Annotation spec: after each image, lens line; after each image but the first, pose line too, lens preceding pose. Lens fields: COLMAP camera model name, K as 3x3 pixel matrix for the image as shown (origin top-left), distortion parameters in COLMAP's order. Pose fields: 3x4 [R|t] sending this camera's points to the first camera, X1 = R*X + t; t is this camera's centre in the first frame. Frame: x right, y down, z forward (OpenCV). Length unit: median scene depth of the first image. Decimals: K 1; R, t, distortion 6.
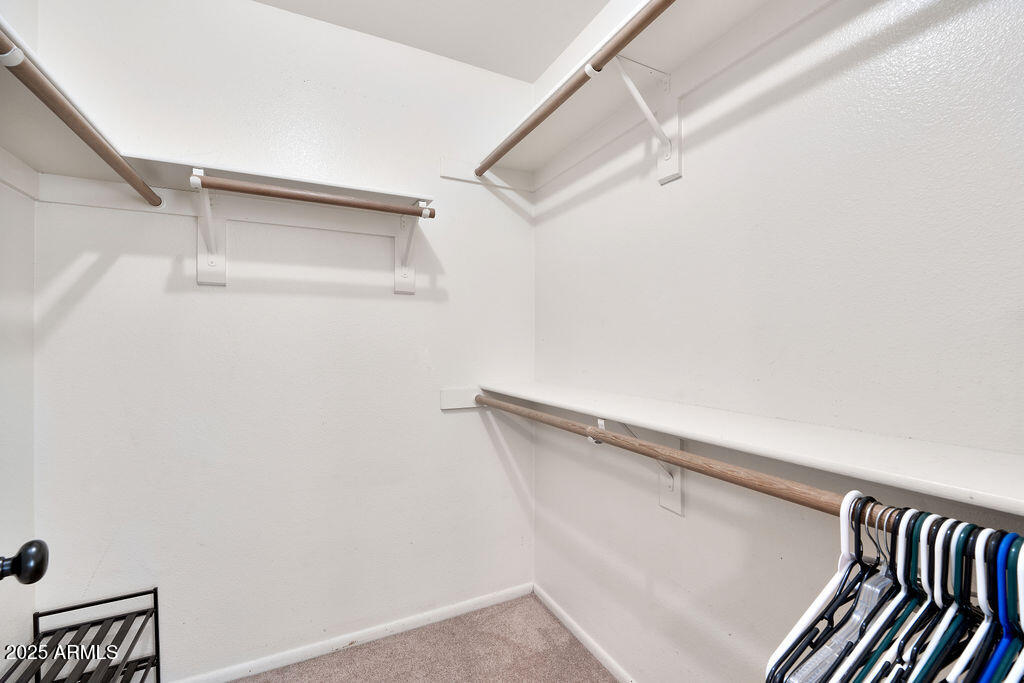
lens RADIAL K [[431.1, 0, 514.6], [0, 431.1, 355.9], [0, 0, 1]] dist [0.000000, -0.000241]
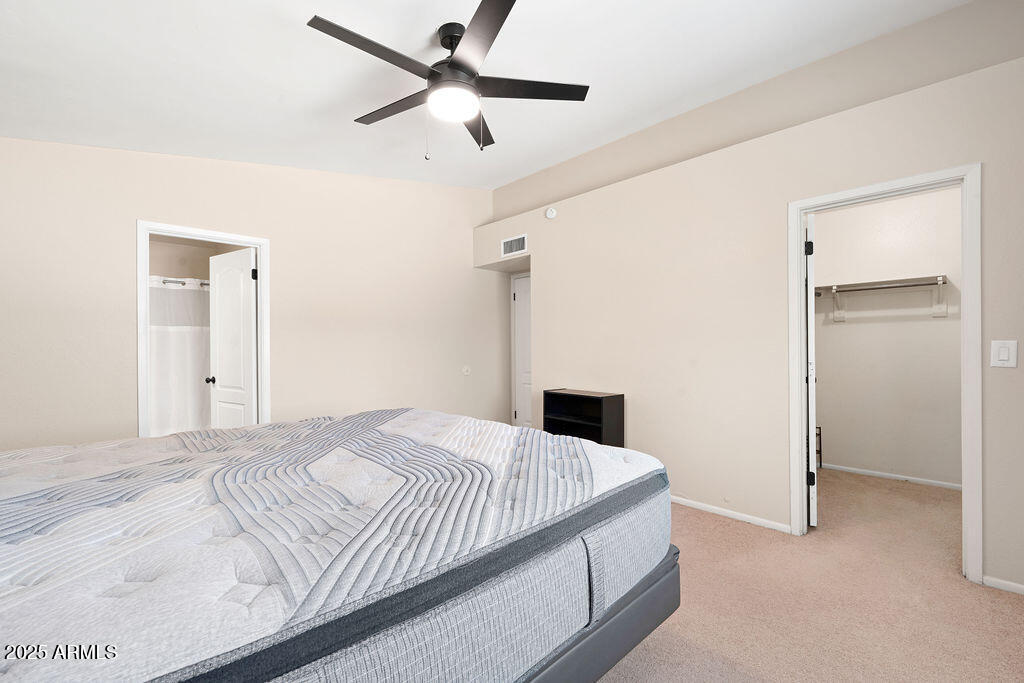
lens RADIAL K [[414.5, 0, 512.2], [0, 414.5, 348.8], [0, 0, 1]] dist [0.000109, -0.000014]
pose [[0.281210, -0.007276, -0.959619, 1.173636], [-0.004349, 0.999951, -0.008856, 0.031947], [0.959636, 0.006664, 0.281165, -1.644107]]
